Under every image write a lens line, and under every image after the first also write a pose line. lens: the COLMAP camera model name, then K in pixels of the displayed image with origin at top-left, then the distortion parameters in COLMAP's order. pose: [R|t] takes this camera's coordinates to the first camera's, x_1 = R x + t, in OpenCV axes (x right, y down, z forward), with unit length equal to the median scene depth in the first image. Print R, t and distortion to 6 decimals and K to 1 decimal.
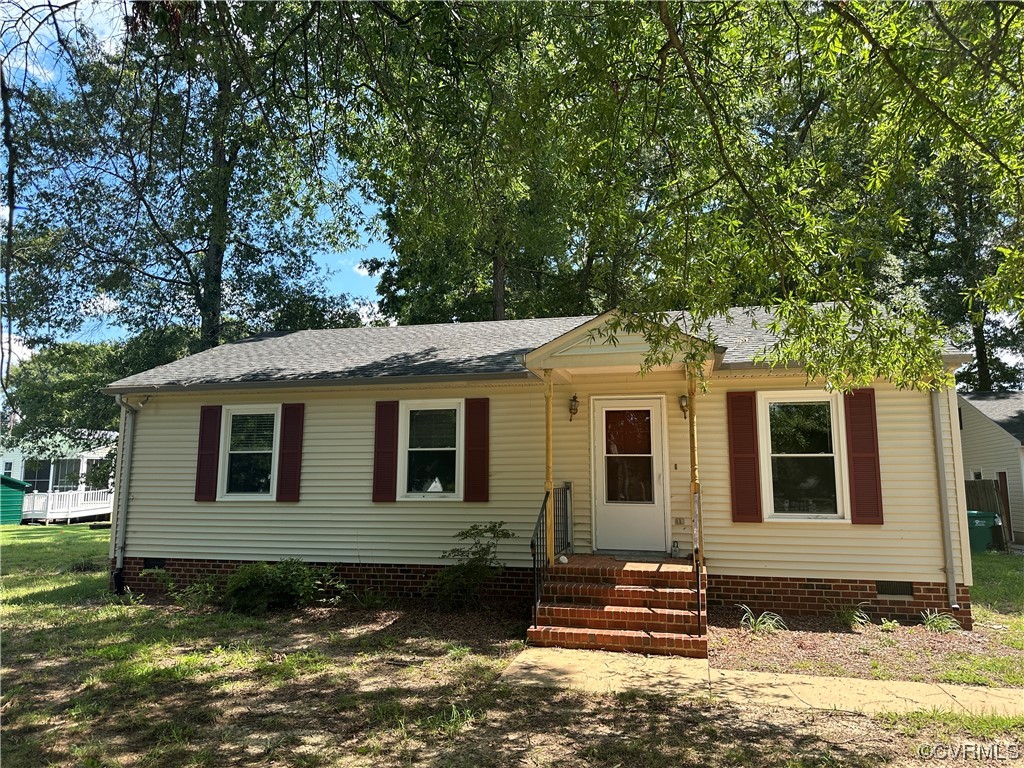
lens RADIAL K [[713.0, 0, 513.9], [0, 713.0, 393.3], [0, 0, 1]] dist [-0.003750, -0.006692]
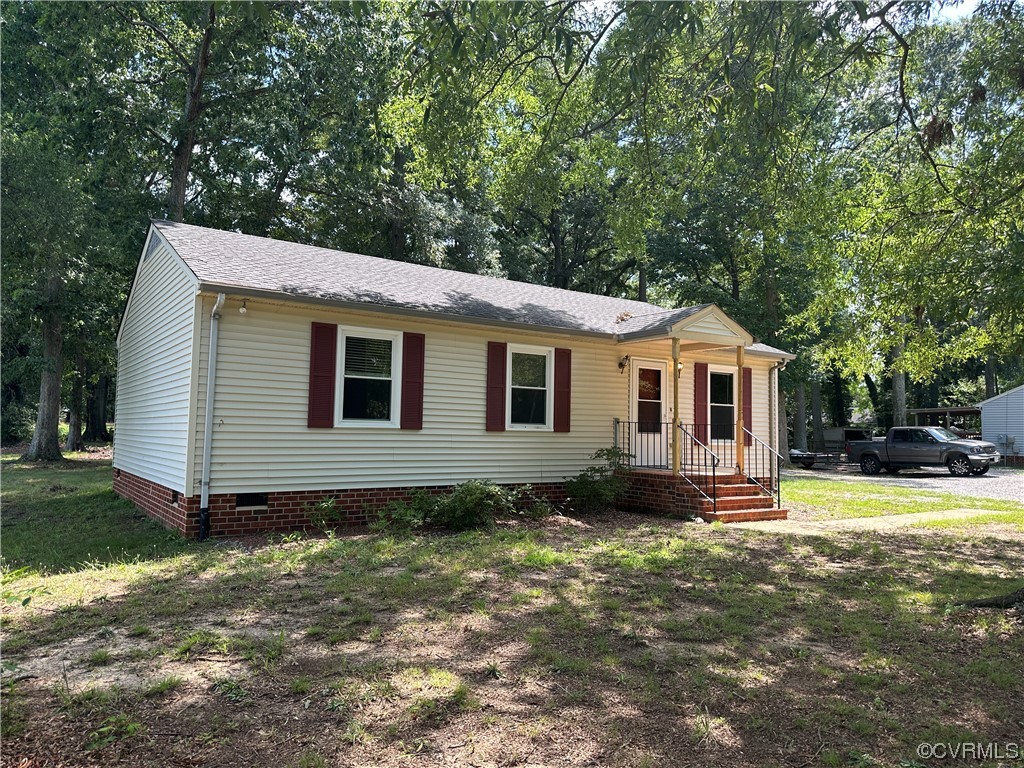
lens RADIAL K [[713.0, 0, 516.6], [0, 713.0, 377.2], [0, 0, 1]] dist [-0.003750, -0.006692]
pose [[0.657087, 0.063755, 0.751114, -0.979950], [-0.128916, 0.991242, 0.028641, 0.029301], [-0.742710, -0.115650, 0.659551, 0.224207]]
